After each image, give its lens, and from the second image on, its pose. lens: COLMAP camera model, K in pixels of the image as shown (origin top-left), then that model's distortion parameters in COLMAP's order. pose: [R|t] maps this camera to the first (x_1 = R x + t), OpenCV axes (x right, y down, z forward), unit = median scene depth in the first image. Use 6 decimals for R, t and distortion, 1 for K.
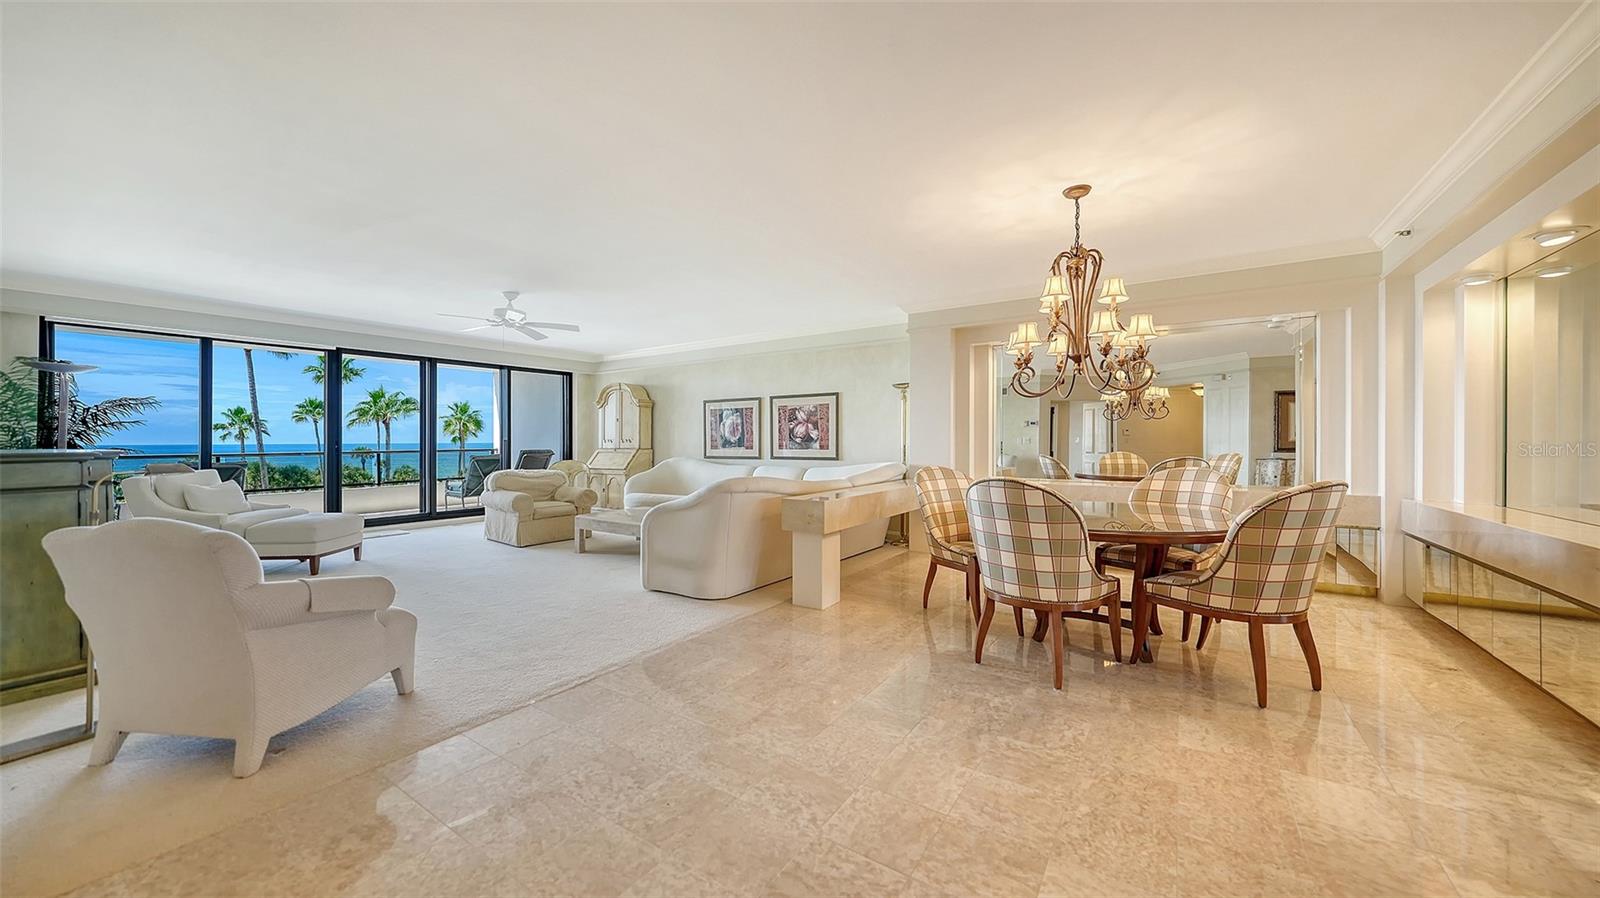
lens RADIAL K [[575.1, 0, 792.1], [0, 575.1, 428.8], [0, 0, 1]] dist [-0.001450, -0.000073]
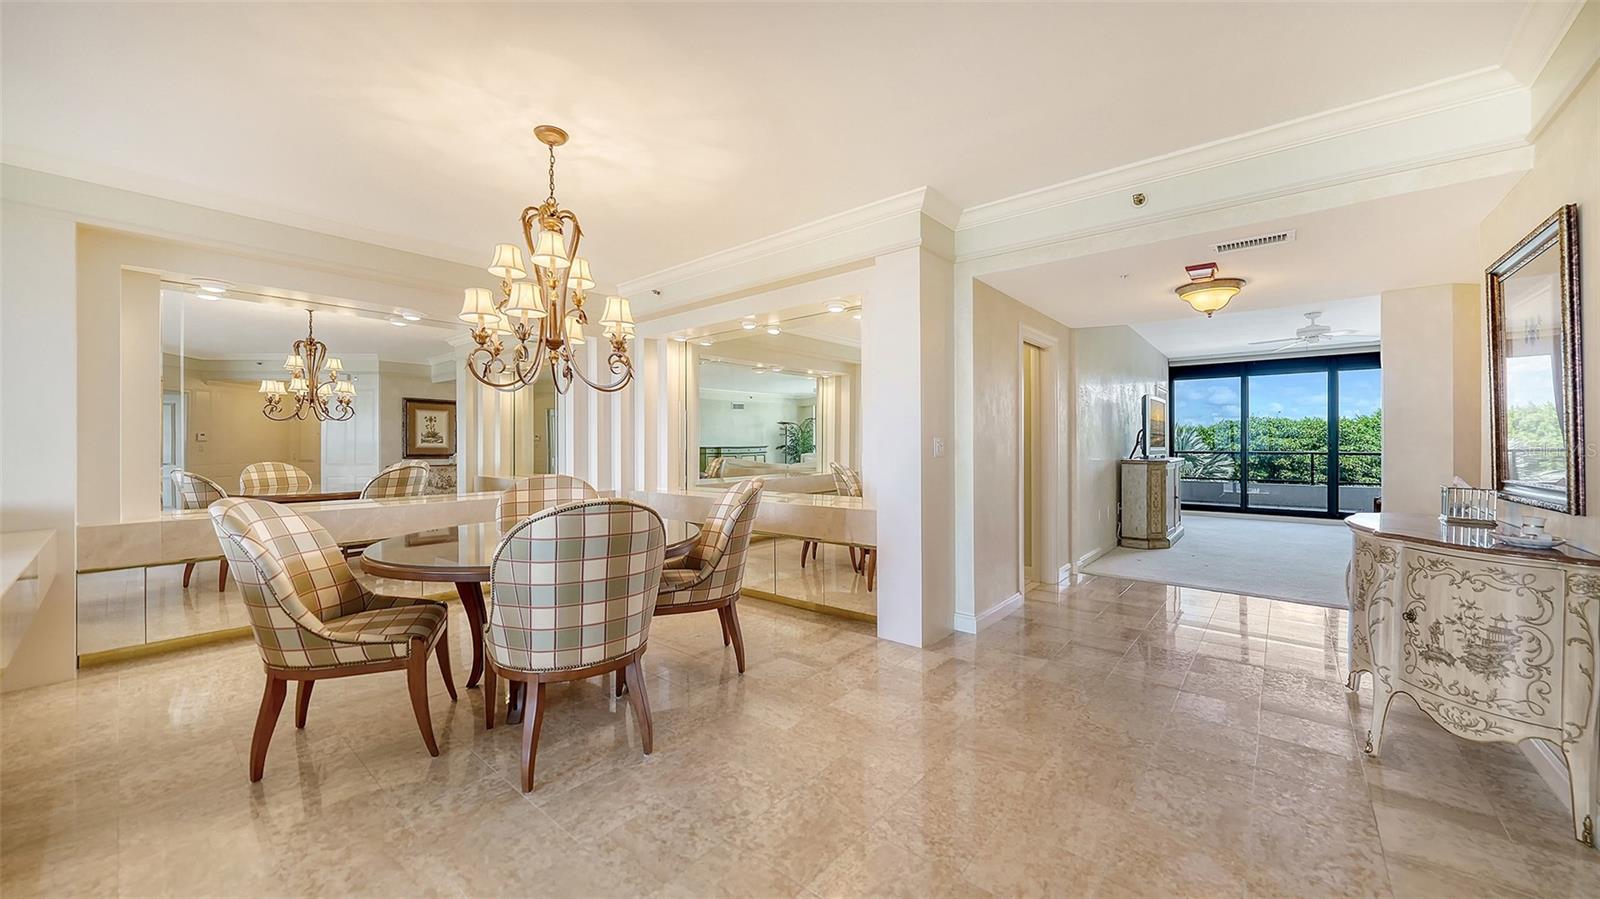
lens RADIAL K [[568.3, 0, 800.0], [0, 568.3, 449.5], [0, 0, 1]] dist [-0.006820, -0.000076]
pose [[0.108069, -0.004719, 0.994132, -0.107435], [-0.018722, 0.999802, 0.006782, 0.005023], [-0.993967, -0.019345, 0.107959, 0.246833]]
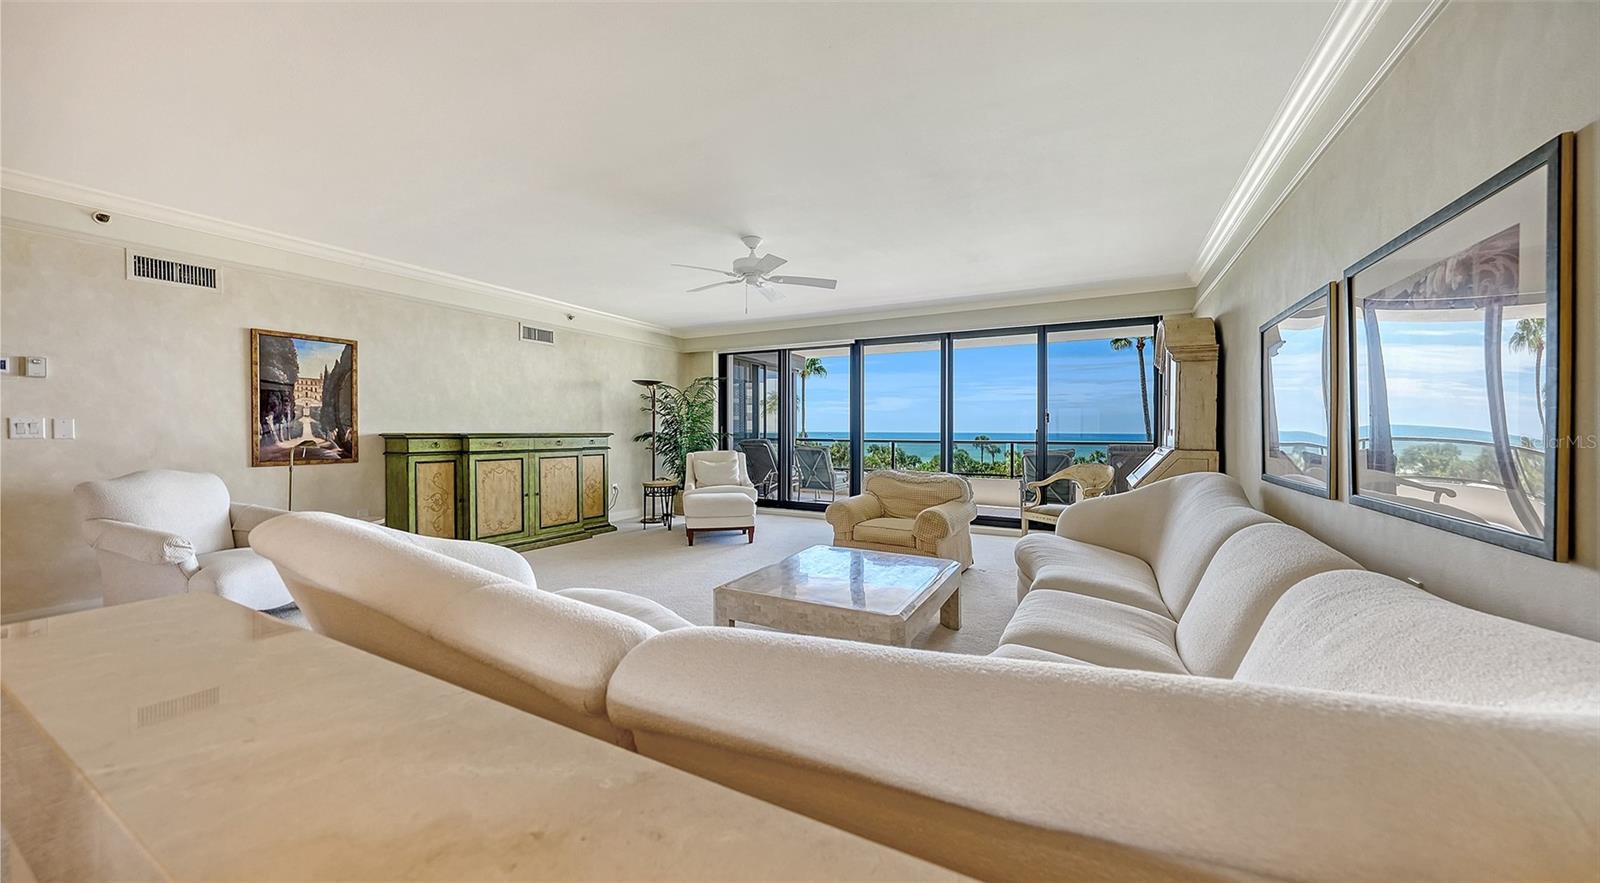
lens RADIAL K [[555.4, 0, 794.1], [0, 555.4, 431.7], [0, 0, 1]] dist [0.000022, 0.000010]
pose [[0.100556, 0.008093, -0.994898, 0.189714], [0.013133, 0.999869, 0.009461, 0.012850], [0.994845, -0.014017, 0.100437, 0.709031]]
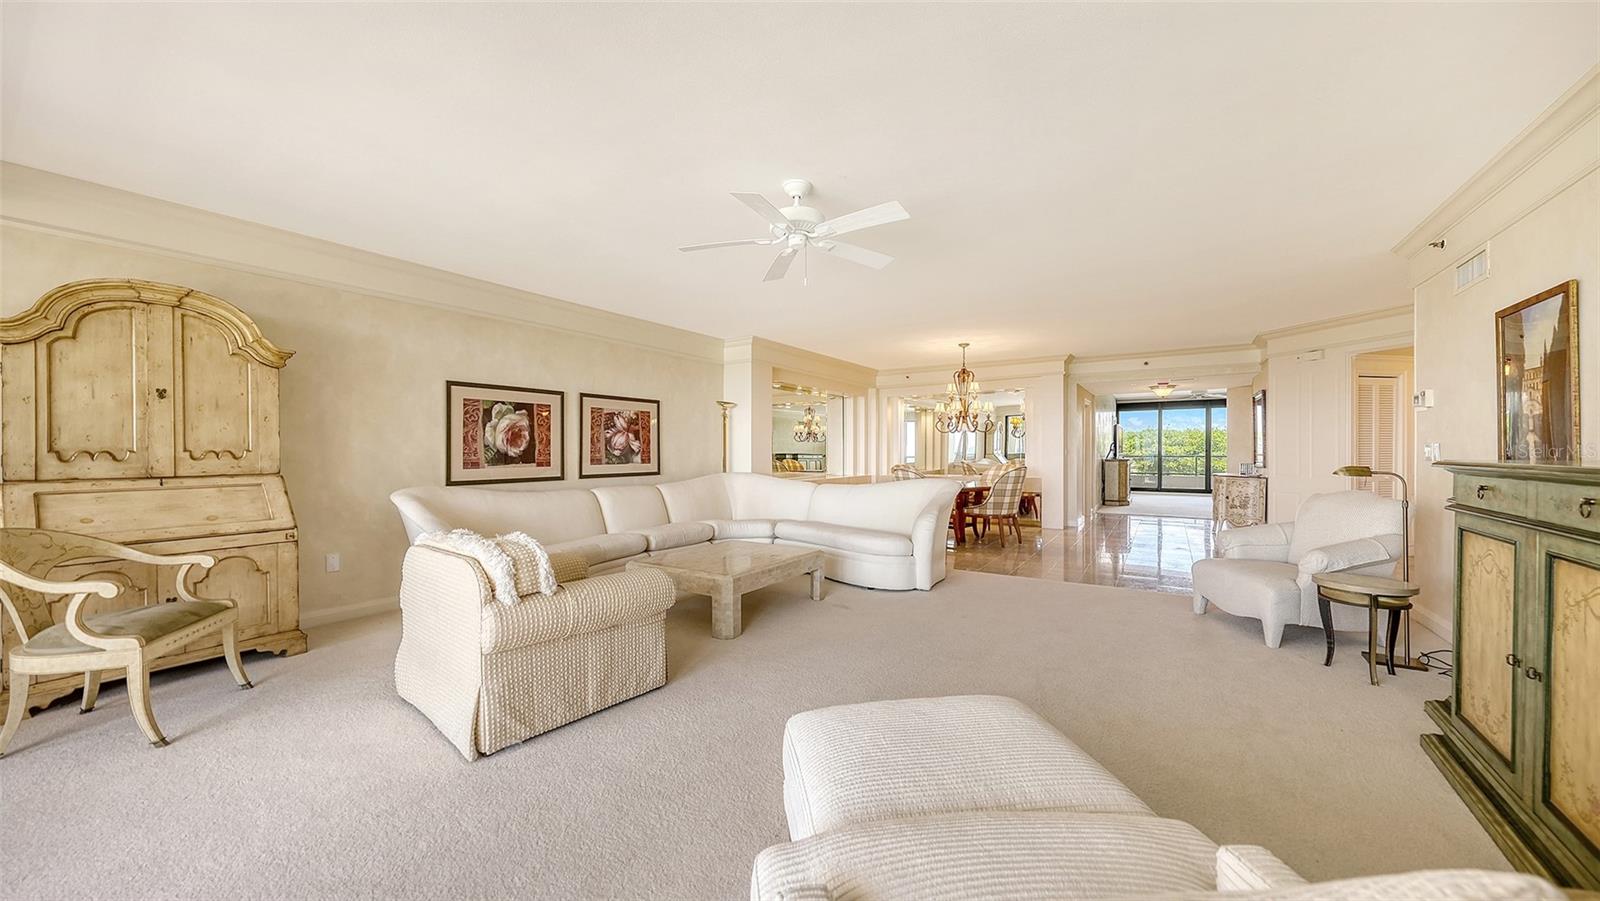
lens RADIAL K [[553.8, 0, 799.7], [0, 553.8, 457.1], [0, 0, 1]] dist [0.000094, -0.000055]
pose [[-0.012830, -0.005126, 0.999905, -0.746914], [-0.015333, 0.999870, 0.004929, 0.017455], [-0.999800, -0.015268, -0.012907, 0.730389]]
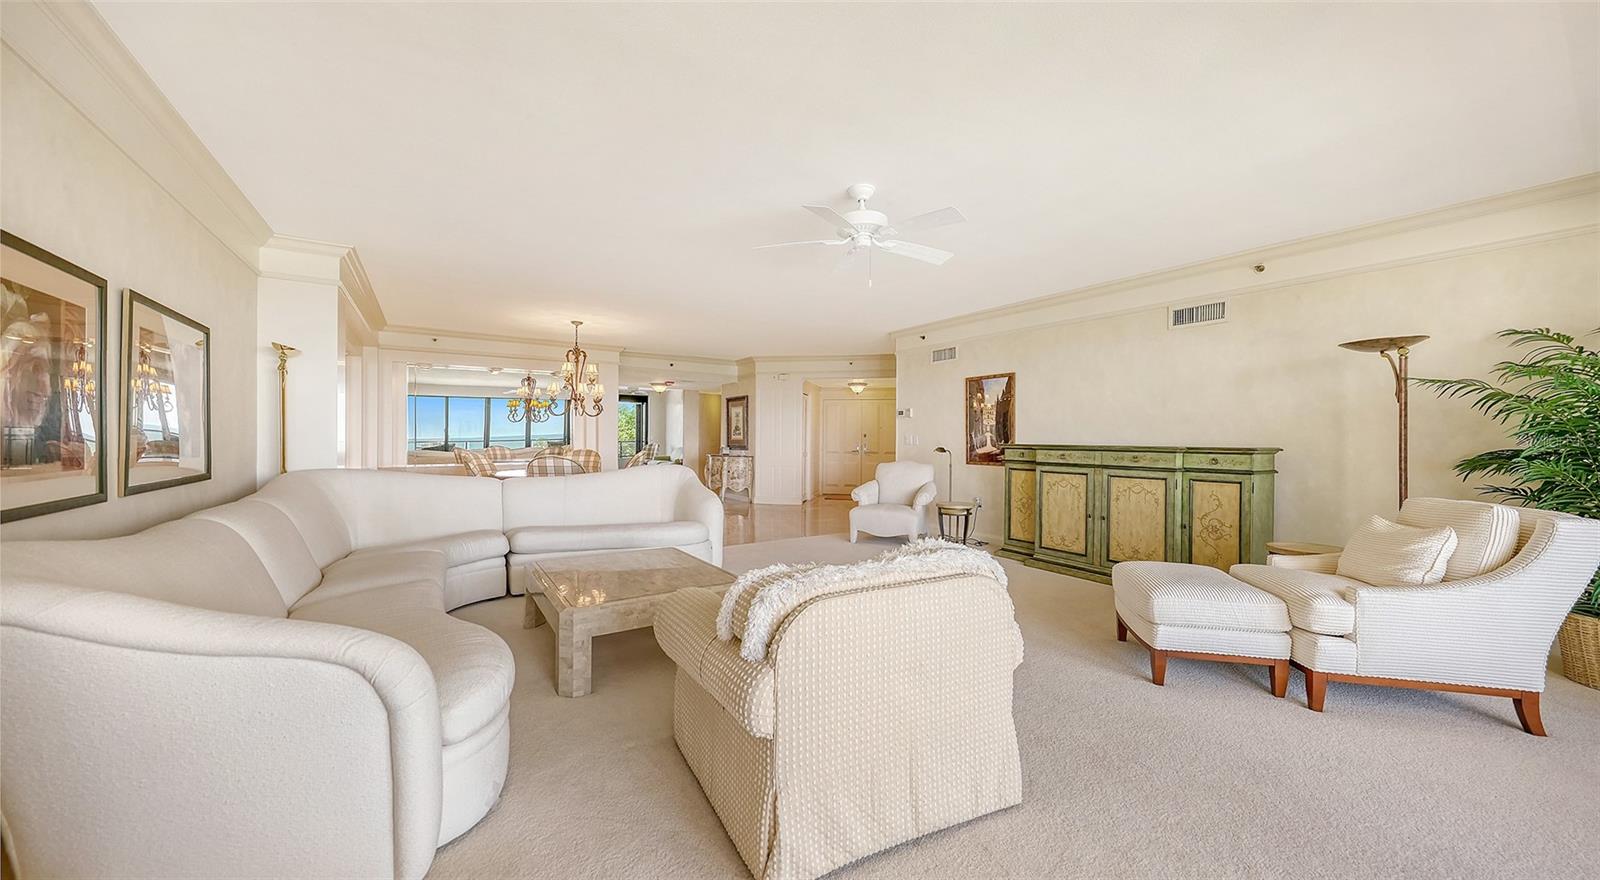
lens RADIAL K [[568.0, 0, 800.4], [0, 568.0, 446.8], [0, 0, 1]] dist [0.000249, 0.000000]
pose [[-0.921248, -0.008608, 0.388882, -0.482358], [-0.010849, 0.999935, -0.003567, 0.024043], [-0.388826, -0.007505, -0.921281, 1.139670]]
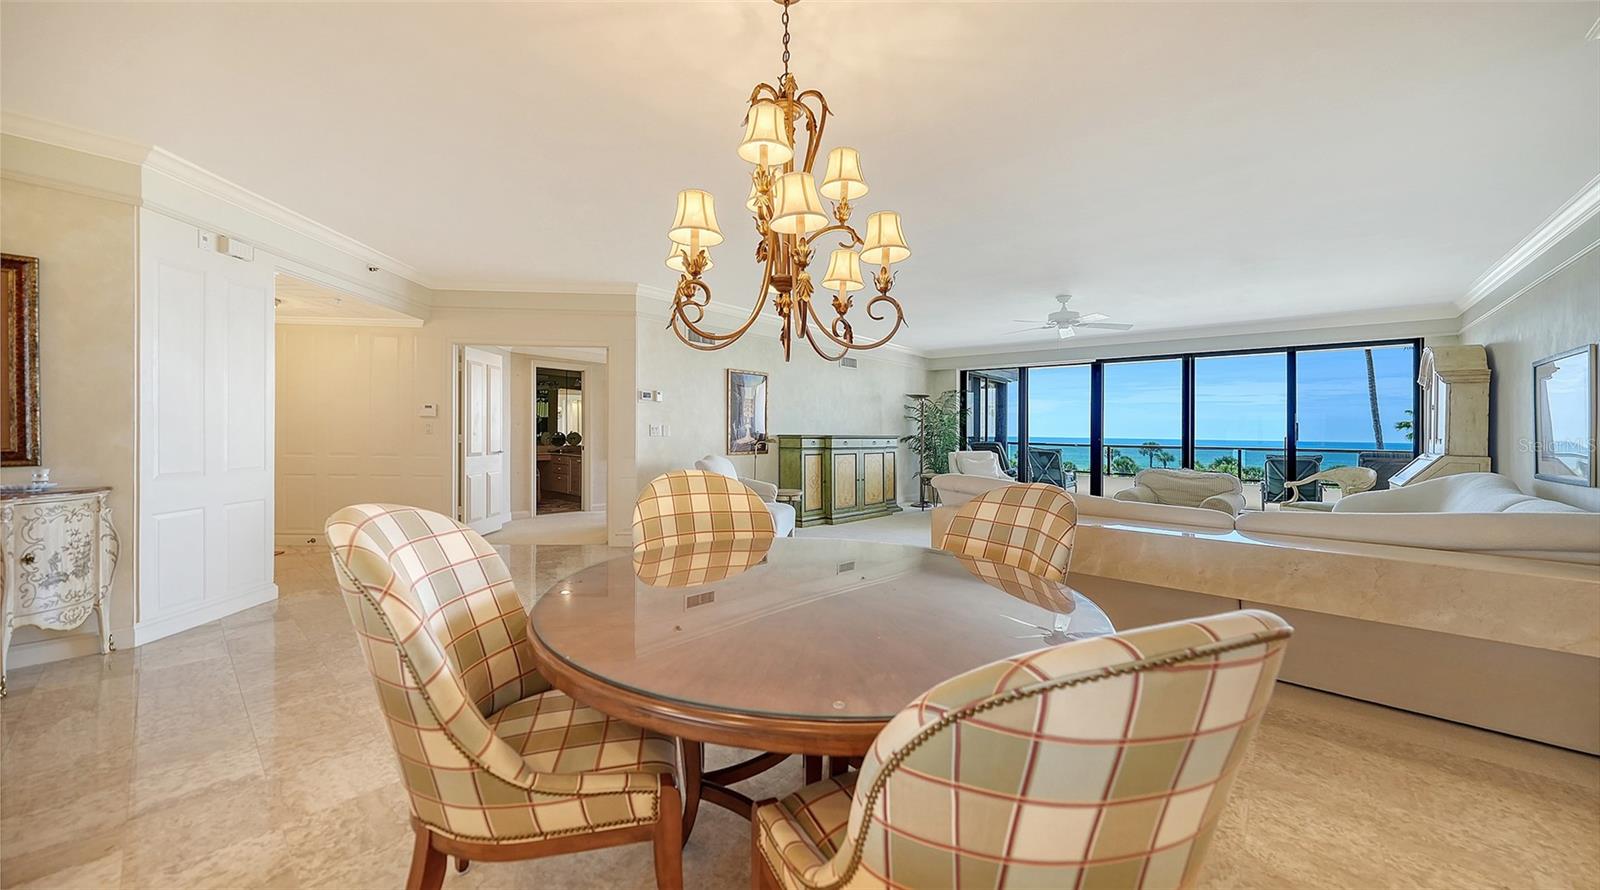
lens RADIAL K [[557.1, 0, 791.8], [0, 557.1, 429.7], [0, 0, 1]] dist [-0.001616, -0.000233]
pose [[-0.133826, -0.000722, -0.991005, 0.437249], [0.003879, 0.999992, -0.001253, 0.007746], [0.990997, -0.004012, -0.133822, 0.461027]]
